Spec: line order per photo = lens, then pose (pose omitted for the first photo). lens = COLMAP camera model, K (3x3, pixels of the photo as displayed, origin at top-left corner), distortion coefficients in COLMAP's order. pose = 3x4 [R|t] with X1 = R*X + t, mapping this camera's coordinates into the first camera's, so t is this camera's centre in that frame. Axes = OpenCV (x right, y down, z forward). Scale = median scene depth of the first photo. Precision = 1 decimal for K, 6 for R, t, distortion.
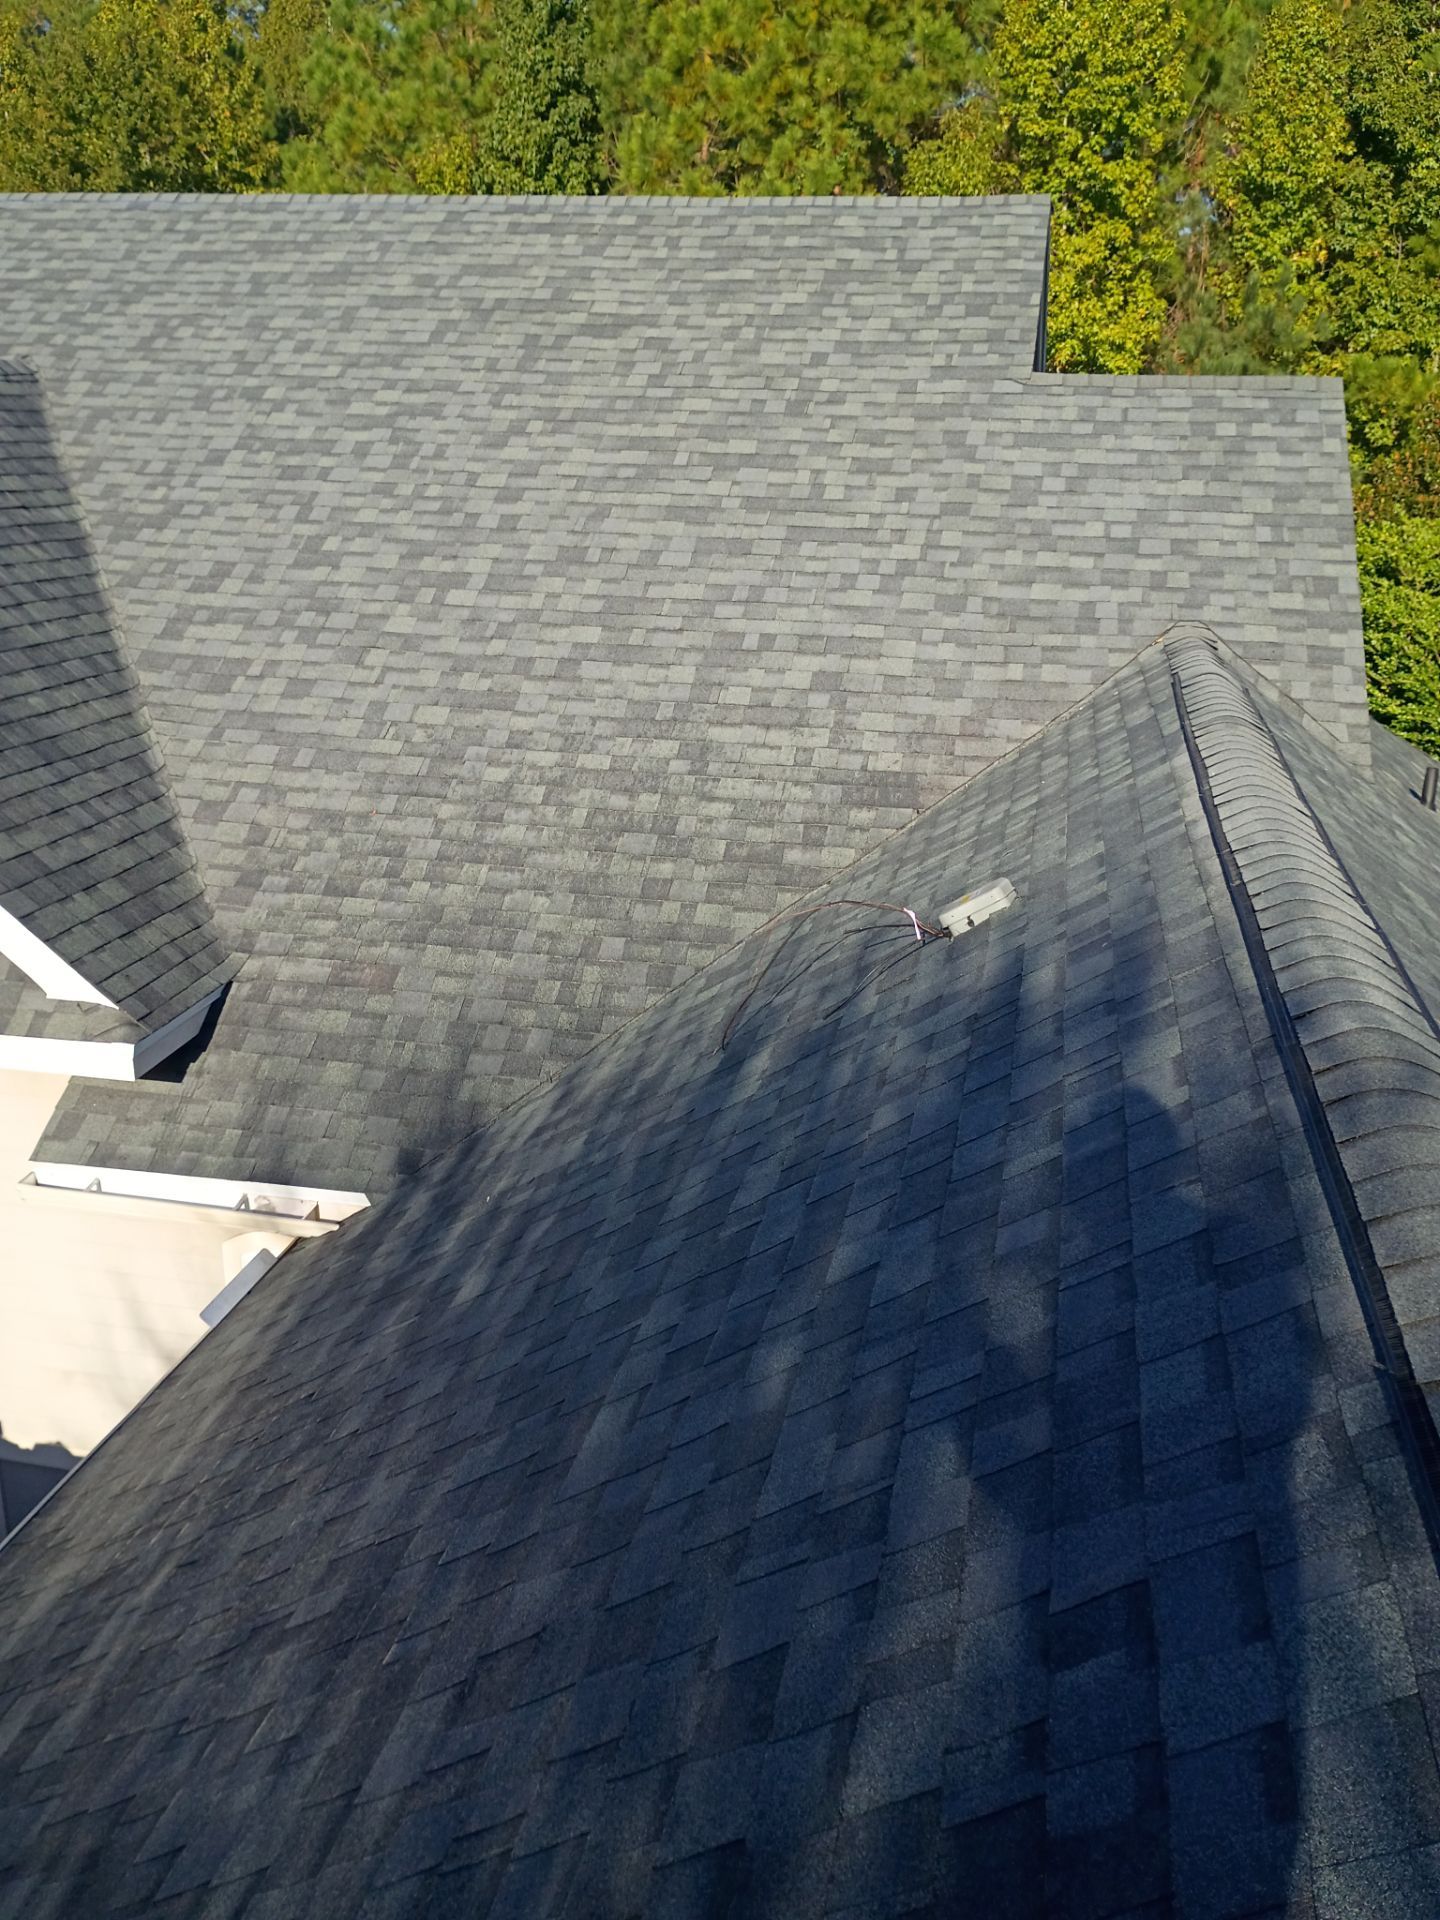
lens RADIAL K [[1637.2, 0, 716.6], [0, 1637.2, 966.0], [0, 0, 1]] dist [0.037190, 0.000973]
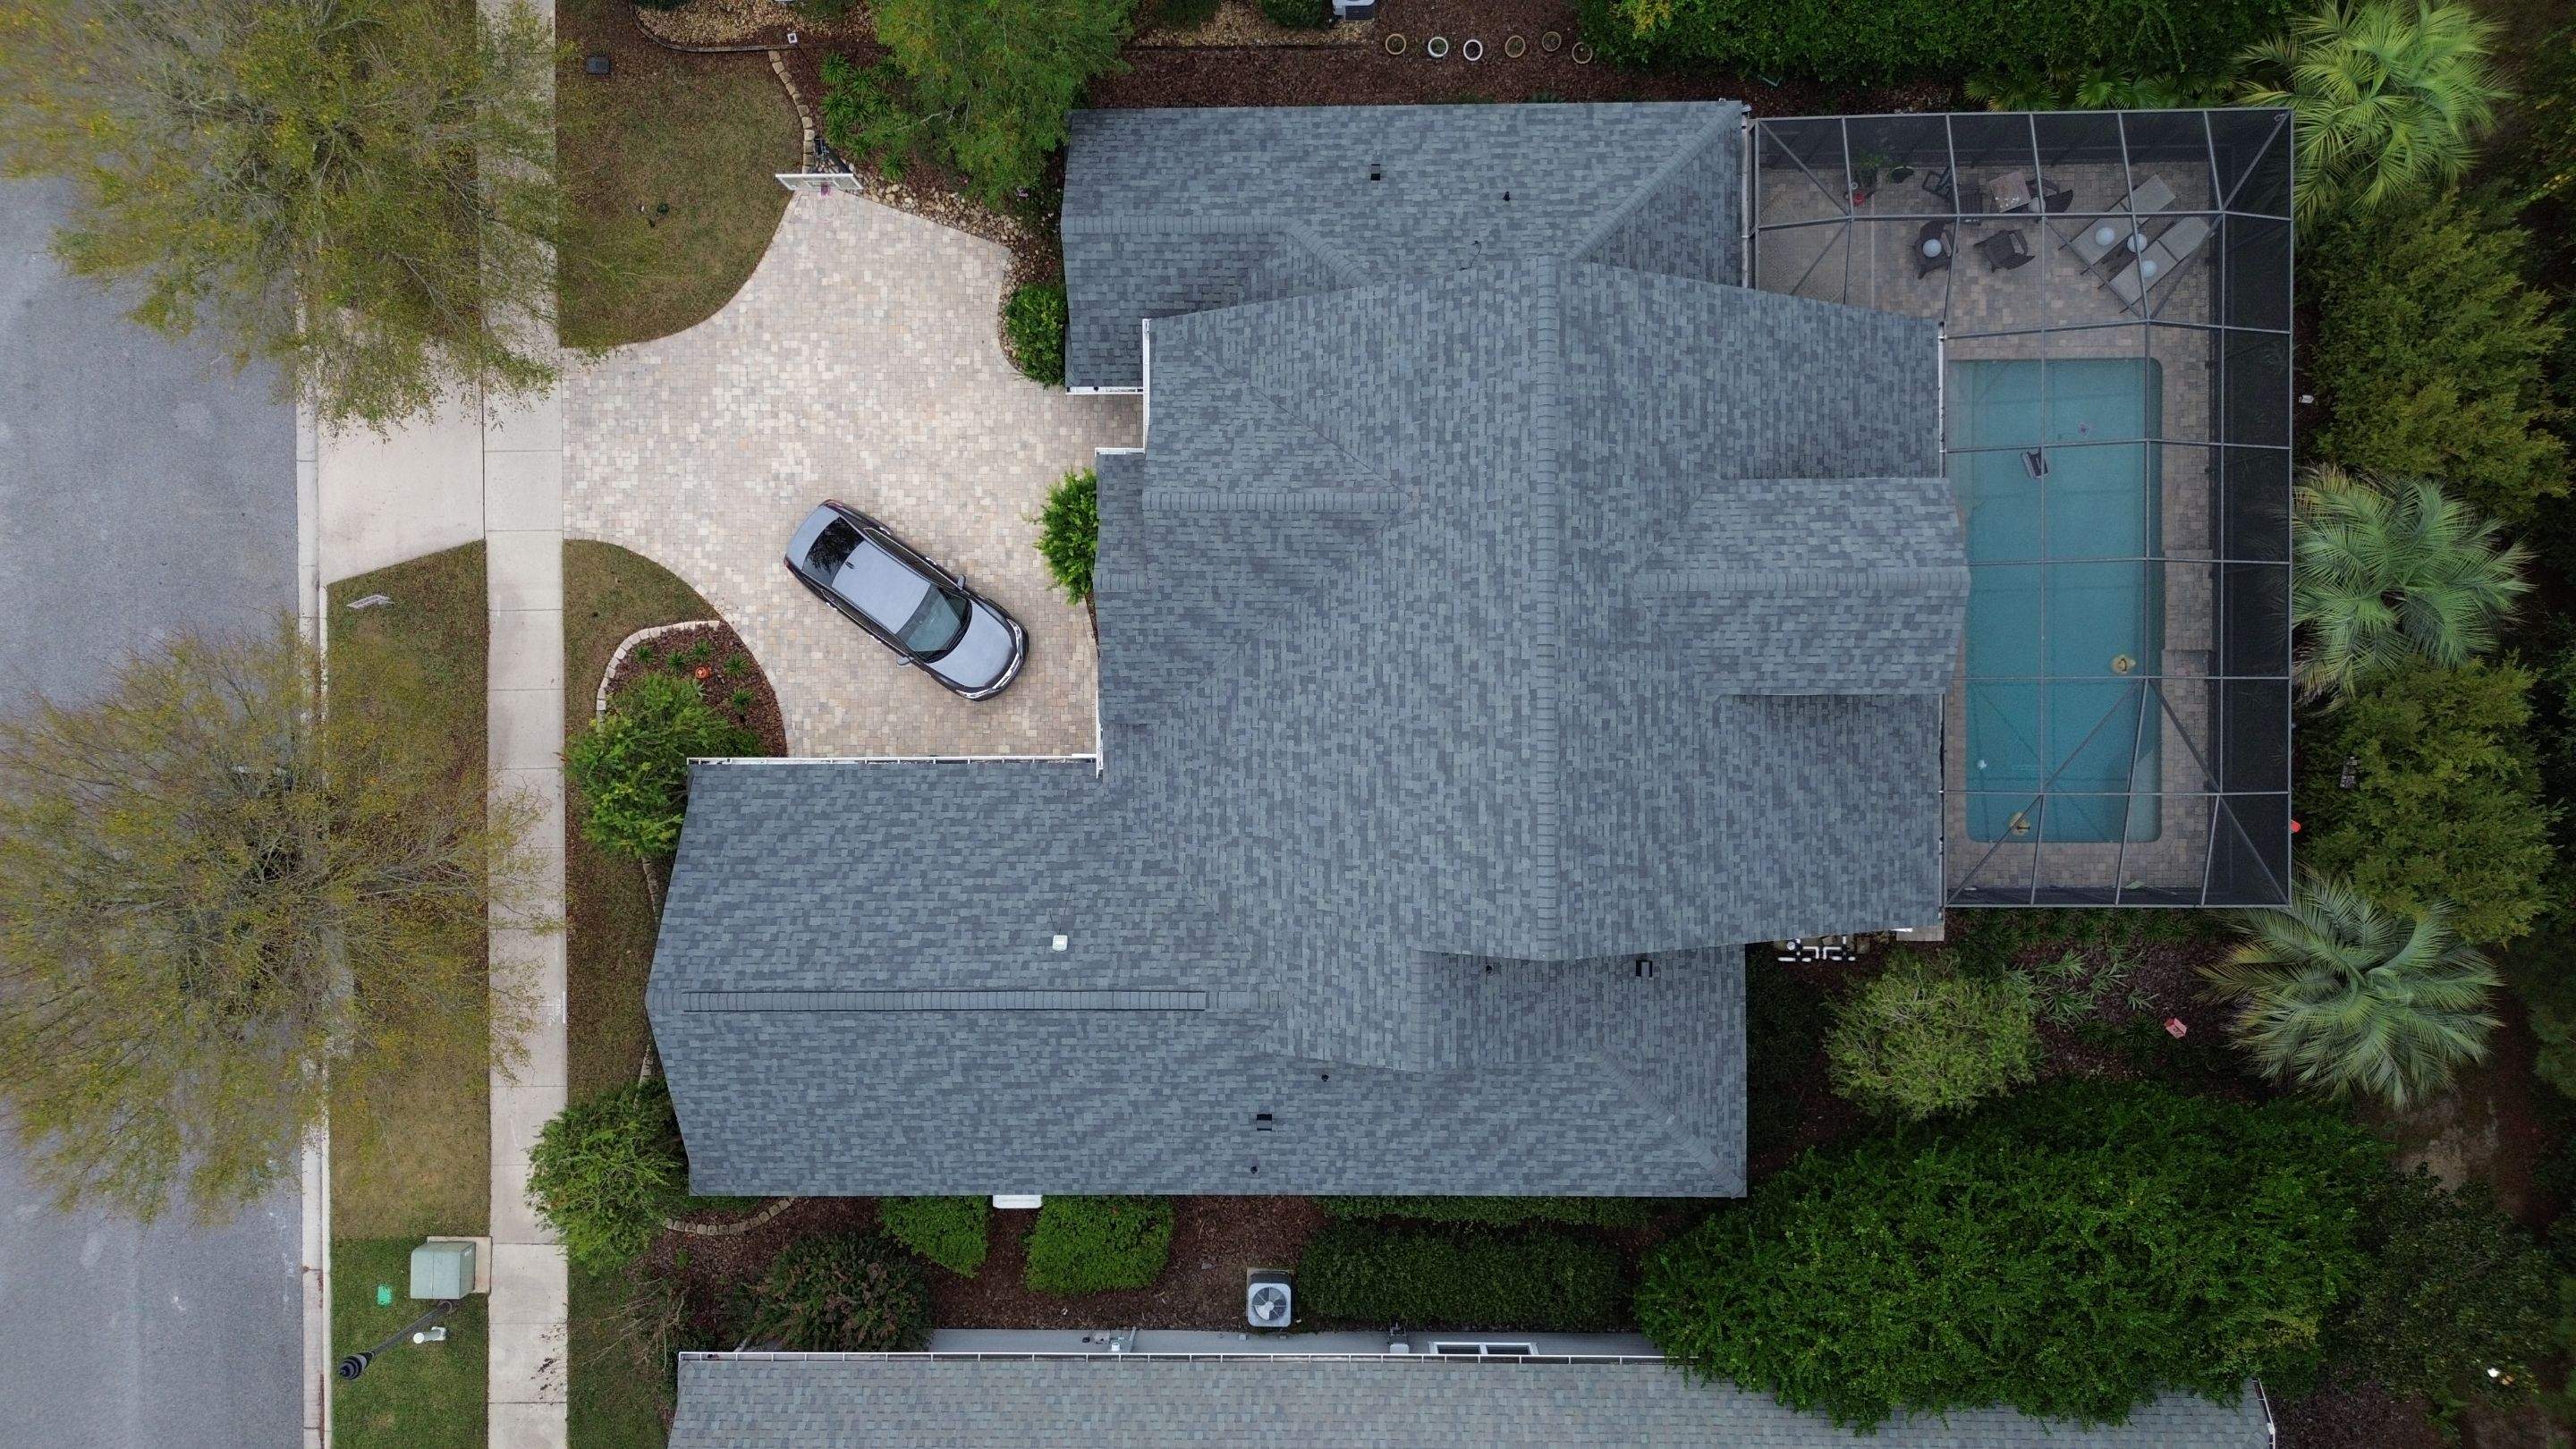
lens RADIAL K [[1834.7, 0, 1305.6], [0, 1834.7, 720.1], [0, 0, 1]] dist [0.060018, -0.056229]
pose [[0.201490, 0.979372, -0.015227, -0.147981], [-0.290262, 0.074550, 0.954039, -3.249019], [0.935494, -0.187810, 0.299296, 0.108810]]
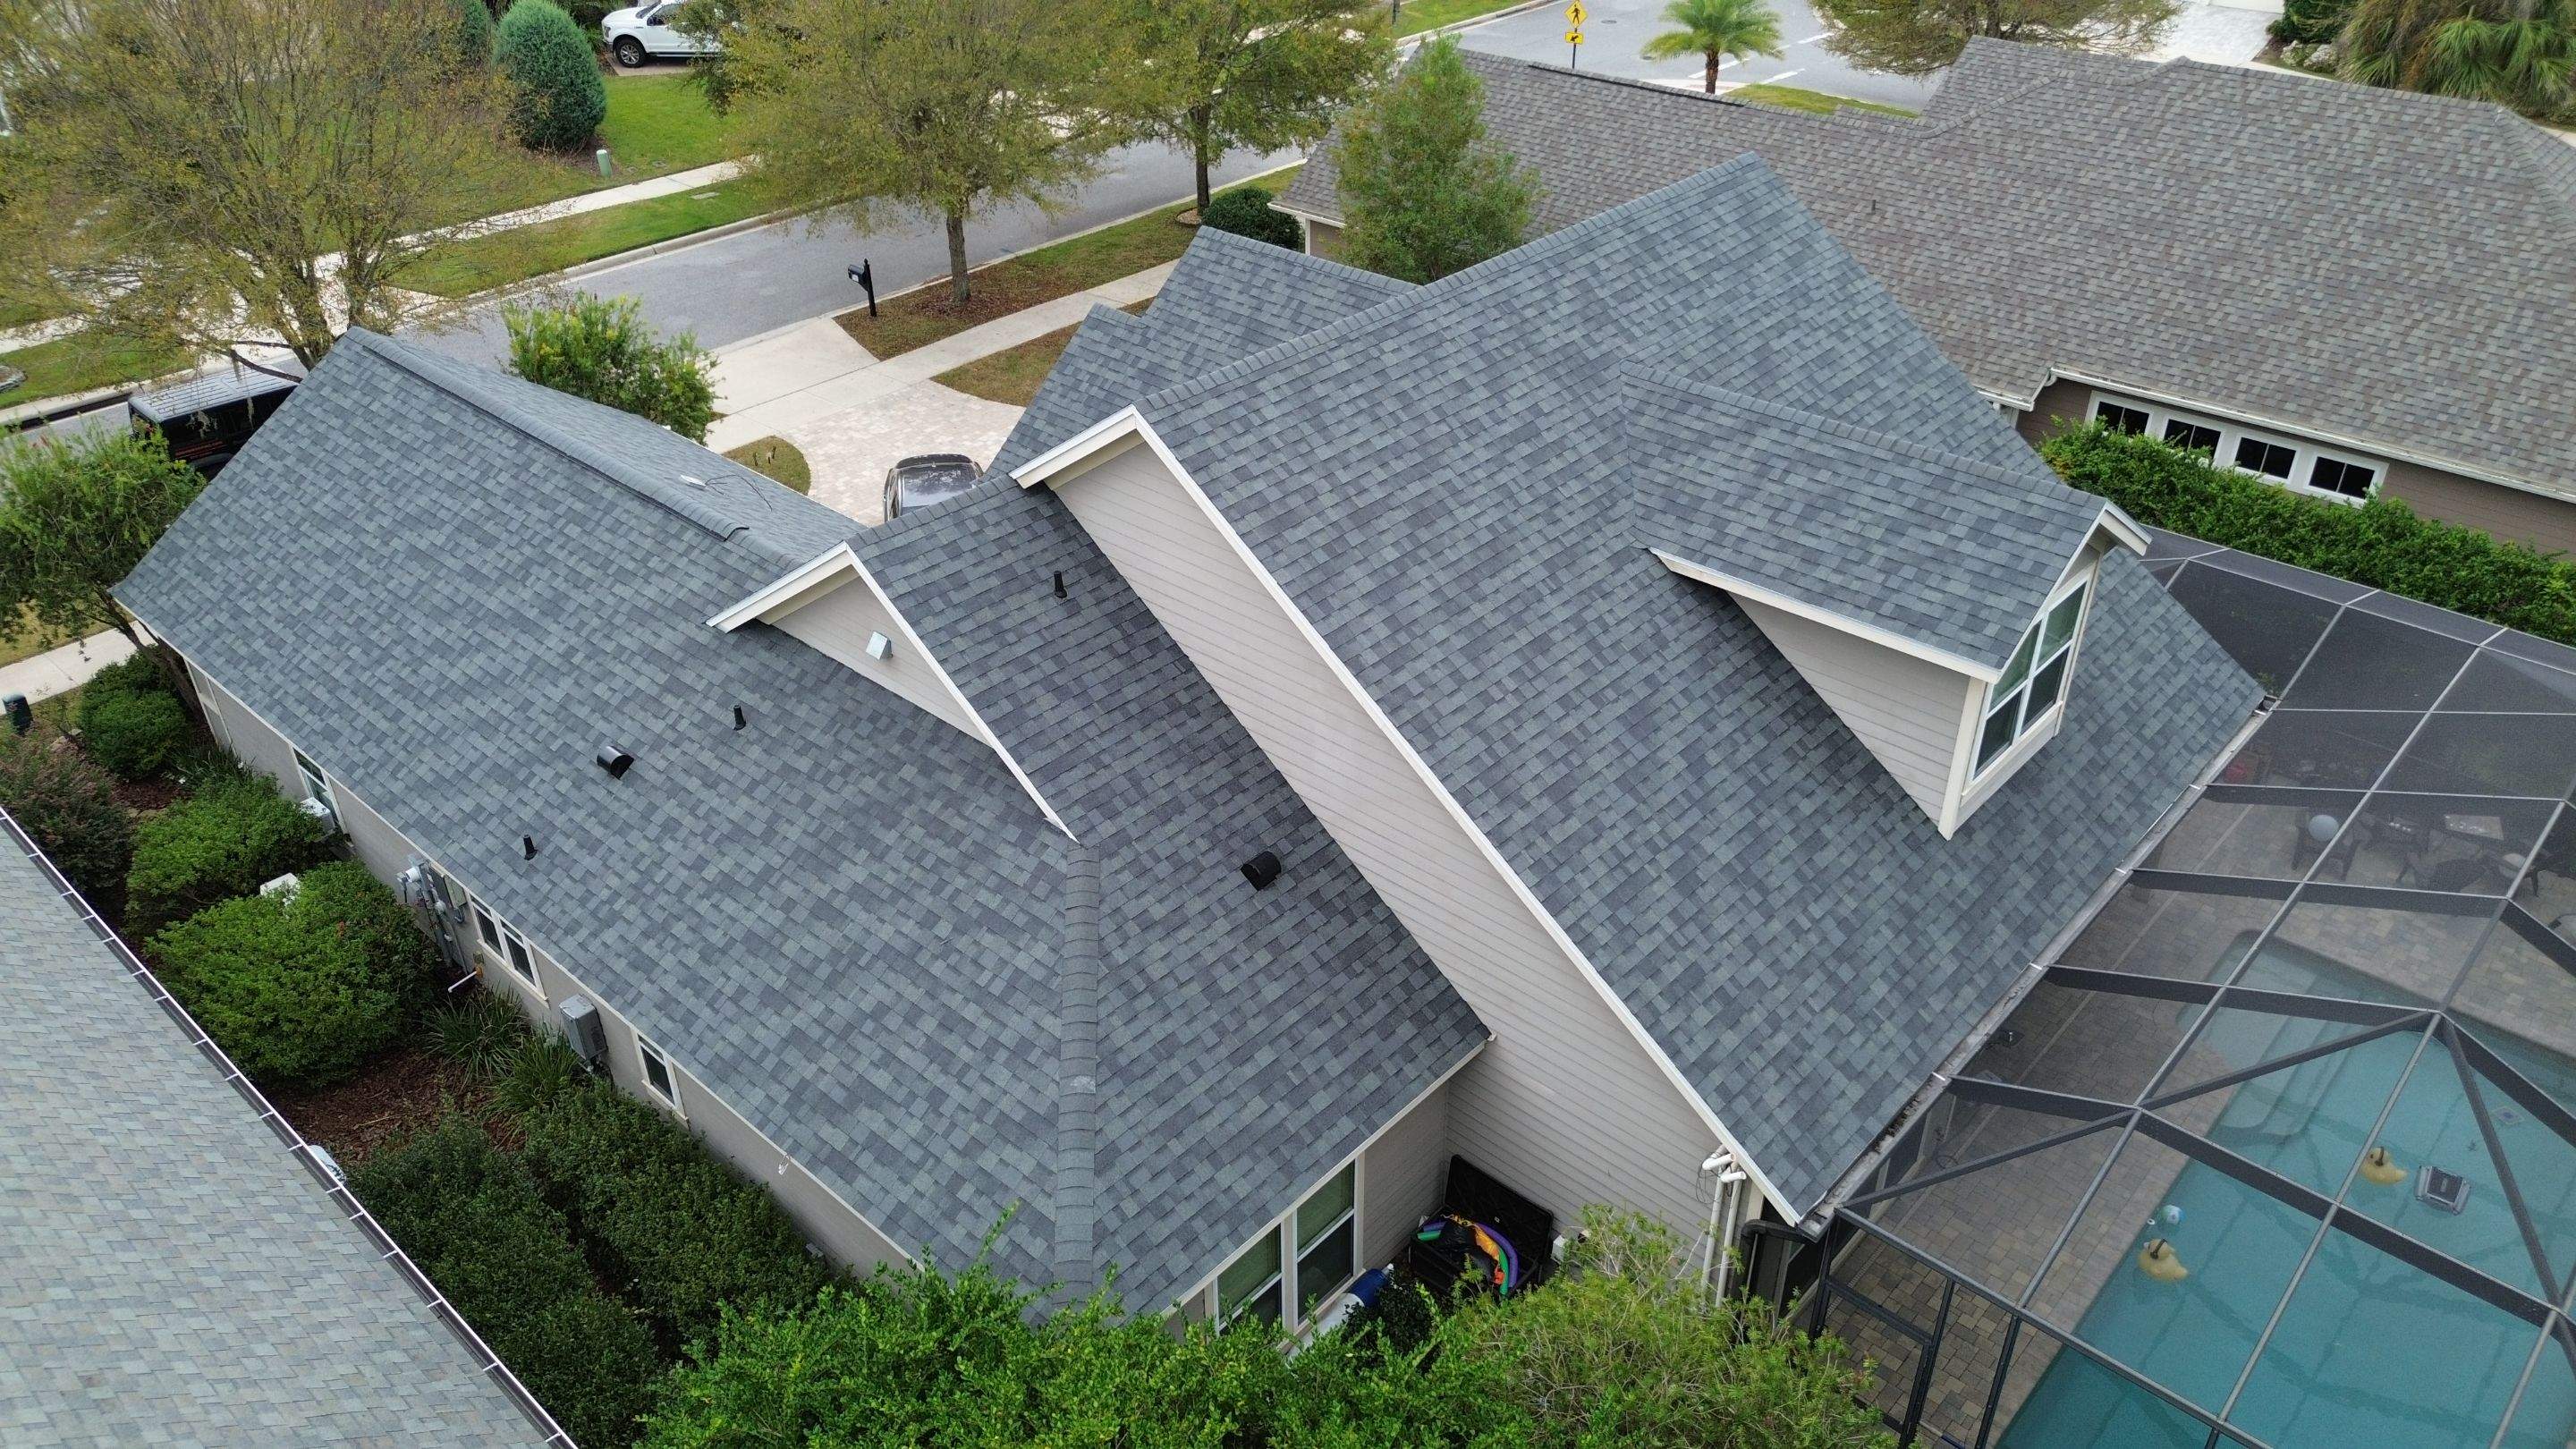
lens RADIAL K [[1834.7, 0, 1303.3], [0, 1834.7, 710.7], [0, 0, 1]] dist [0.060018, -0.056229]
pose [[-0.511570, 0.444620, -0.735261, 1.545885], [-0.273970, 0.726641, 0.630027, -1.491929], [0.814393, 0.523743, -0.249915, 1.956413]]
